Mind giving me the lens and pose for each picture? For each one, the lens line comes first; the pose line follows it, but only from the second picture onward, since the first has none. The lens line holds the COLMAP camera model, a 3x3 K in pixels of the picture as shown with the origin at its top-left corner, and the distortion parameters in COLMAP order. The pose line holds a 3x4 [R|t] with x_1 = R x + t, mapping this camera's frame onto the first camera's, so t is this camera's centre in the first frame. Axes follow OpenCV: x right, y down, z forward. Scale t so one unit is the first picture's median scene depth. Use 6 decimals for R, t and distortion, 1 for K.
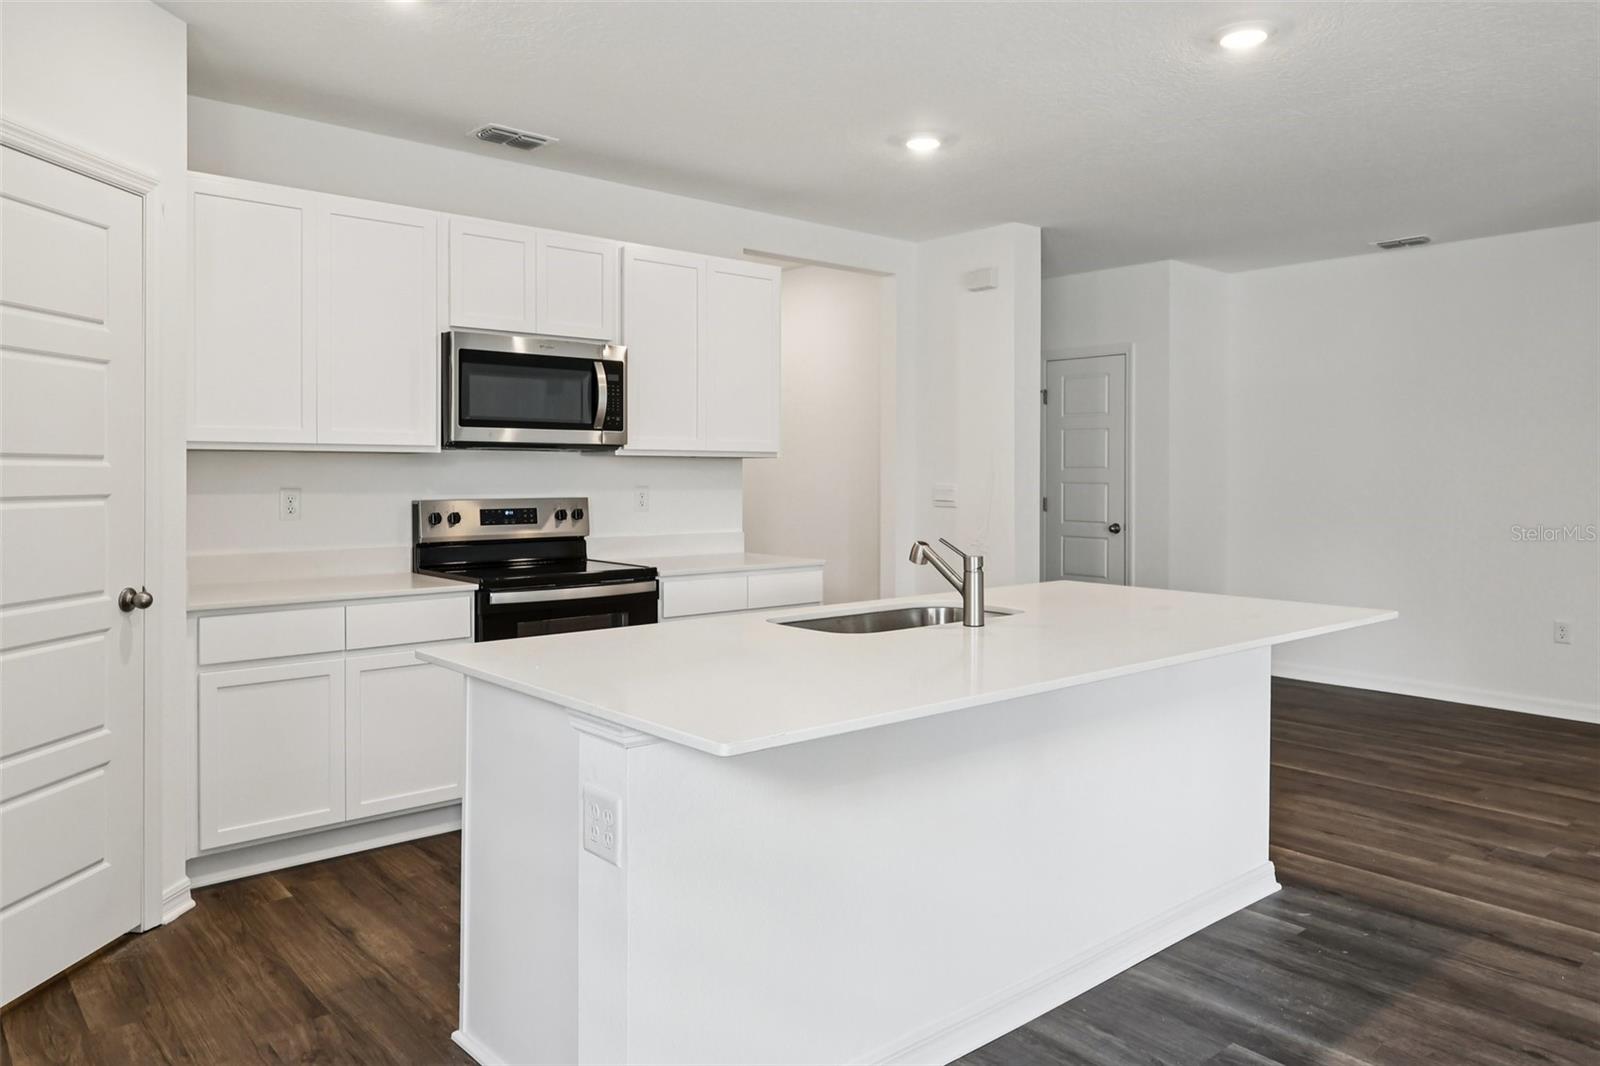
lens RADIAL K [[1090.4, 0, 804.8], [0, 1090.4, 483.1], [0, 0, 1]] dist [-0.010448, -0.007906]
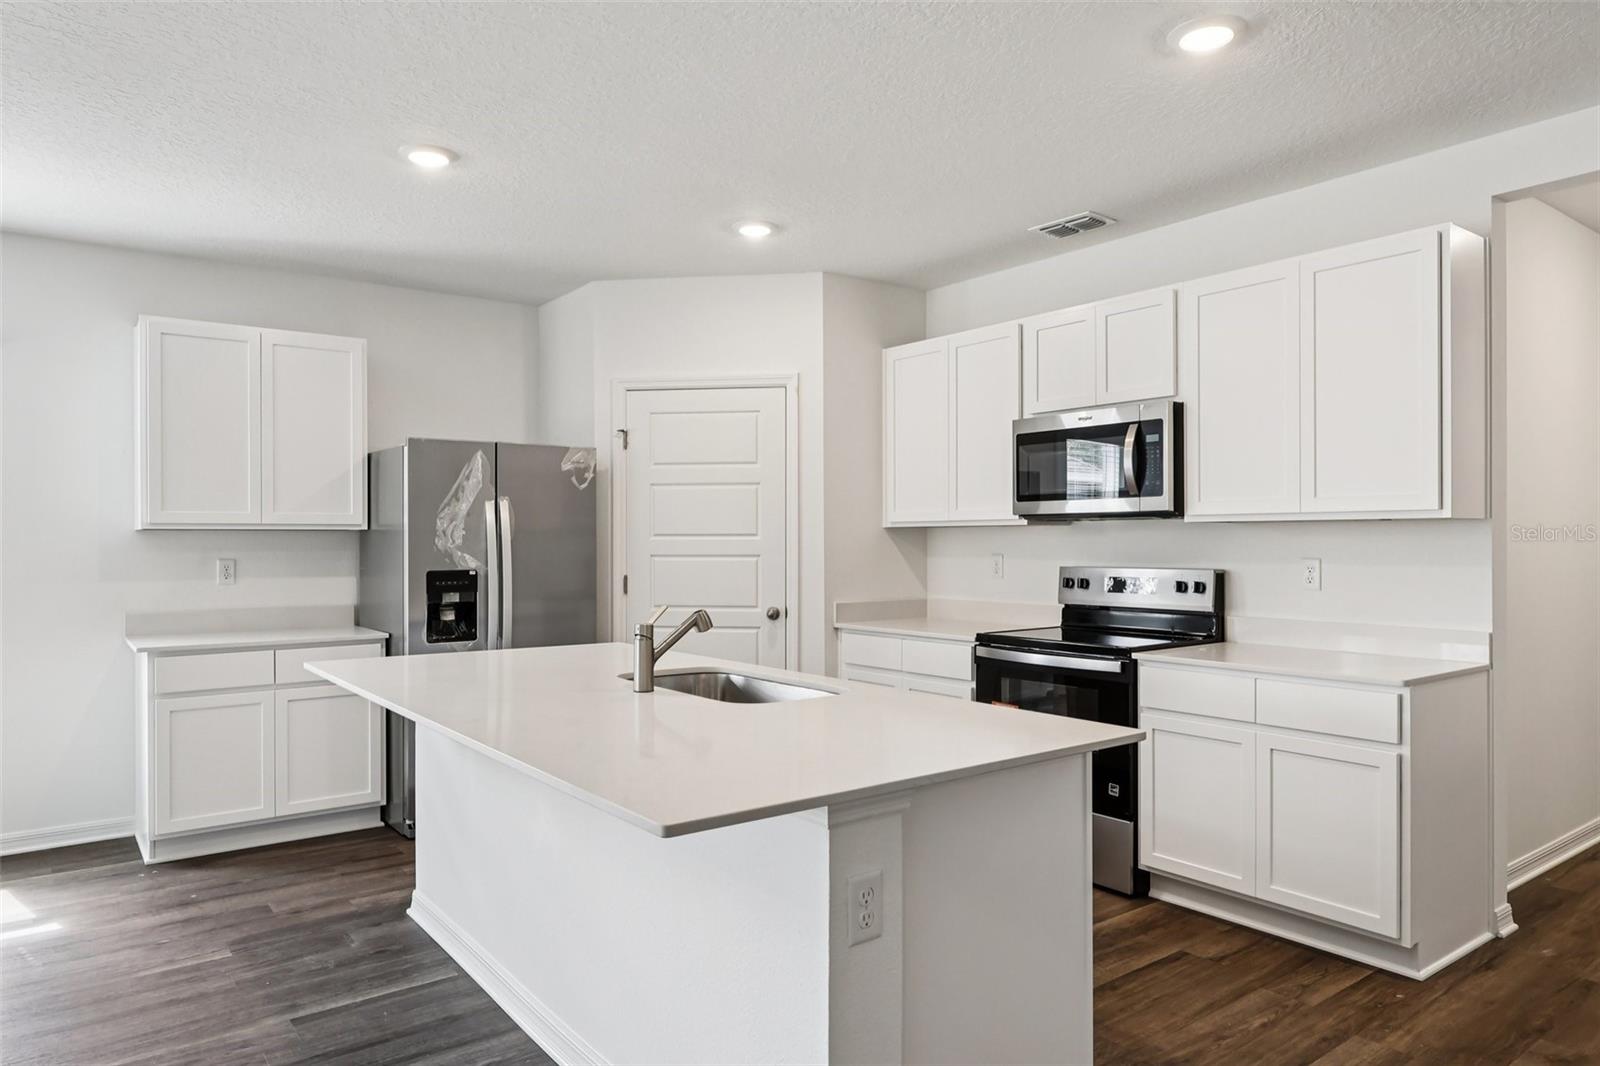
lens RADIAL K [[1015.4, 0, 801.4], [0, 1015.4, 539.2], [0, 0, 1]] dist [0.005868, -0.002177]
pose [[-0.064333, -0.002358, -0.997926, 0.725516], [-0.006768, 0.999975, -0.001927, -0.008575], [0.997906, 0.006630, -0.064348, 0.788694]]
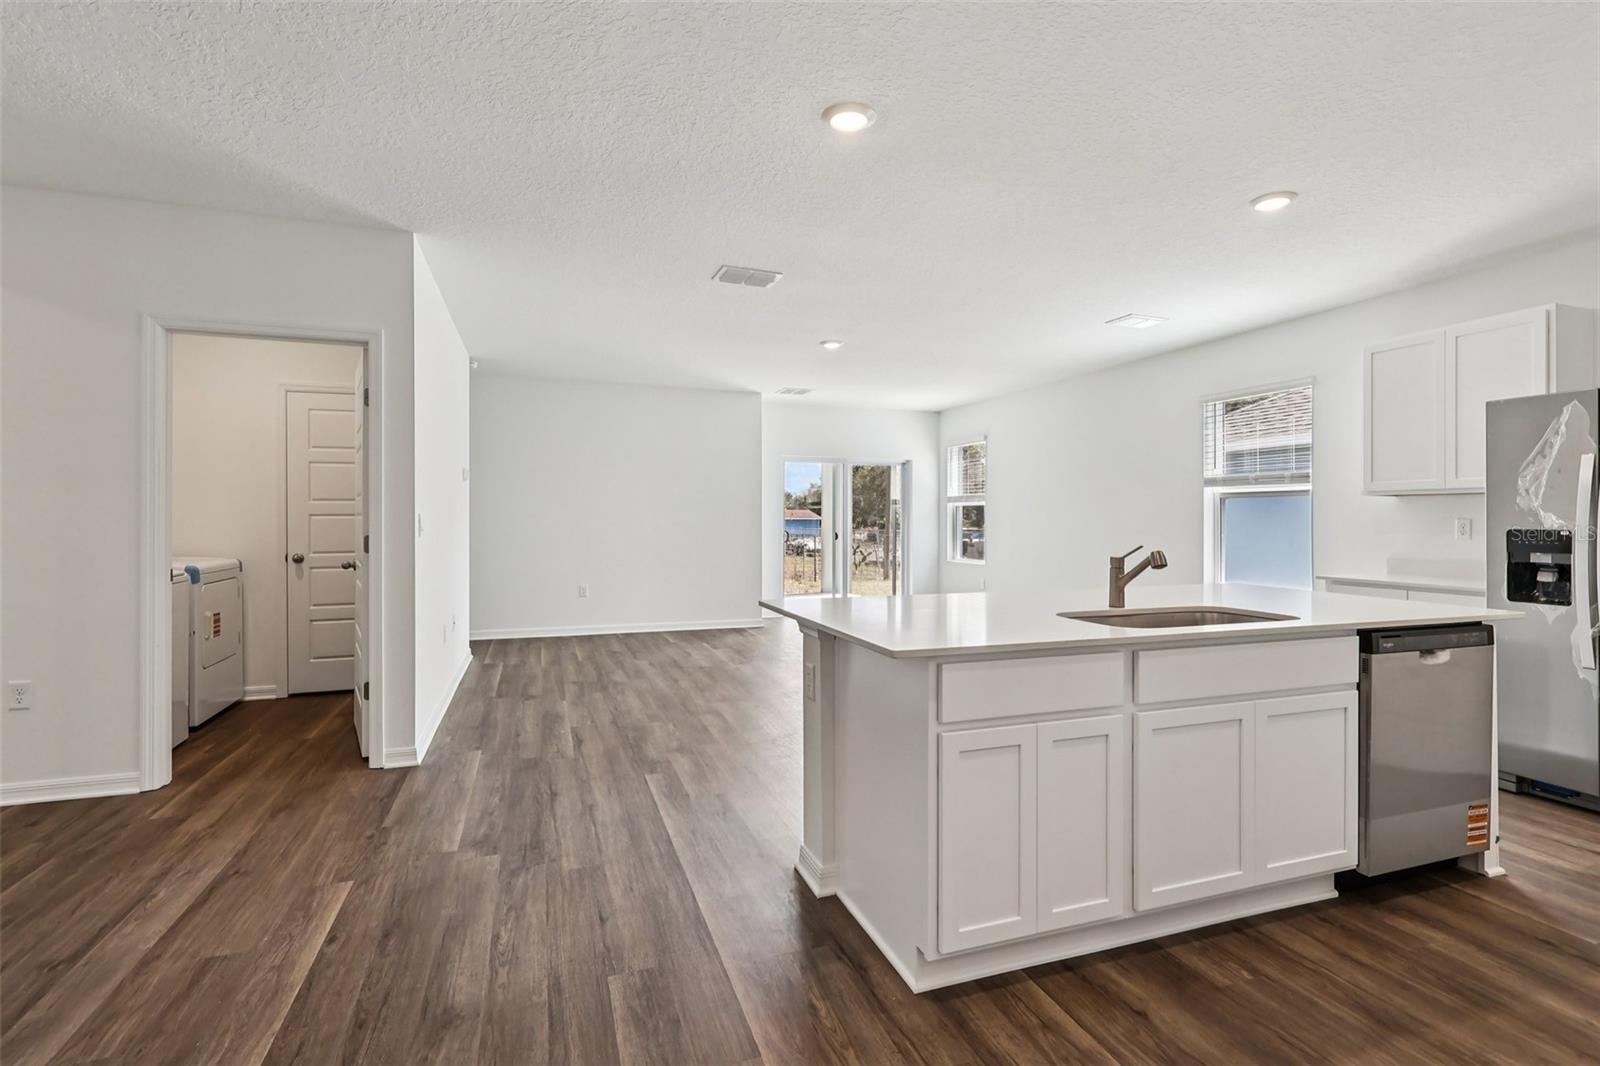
lens RADIAL K [[748.6, 0, 803.3], [0, 748.6, 513.6], [0, 0, 1]] dist [-0.004704, 0.002737]
pose [[-0.930857, -0.003029, 0.365371, 0.115861], [-0.002181, 0.999994, 0.002736, 0.007171], [-0.365377, 0.001750, -0.930858, 1.324716]]
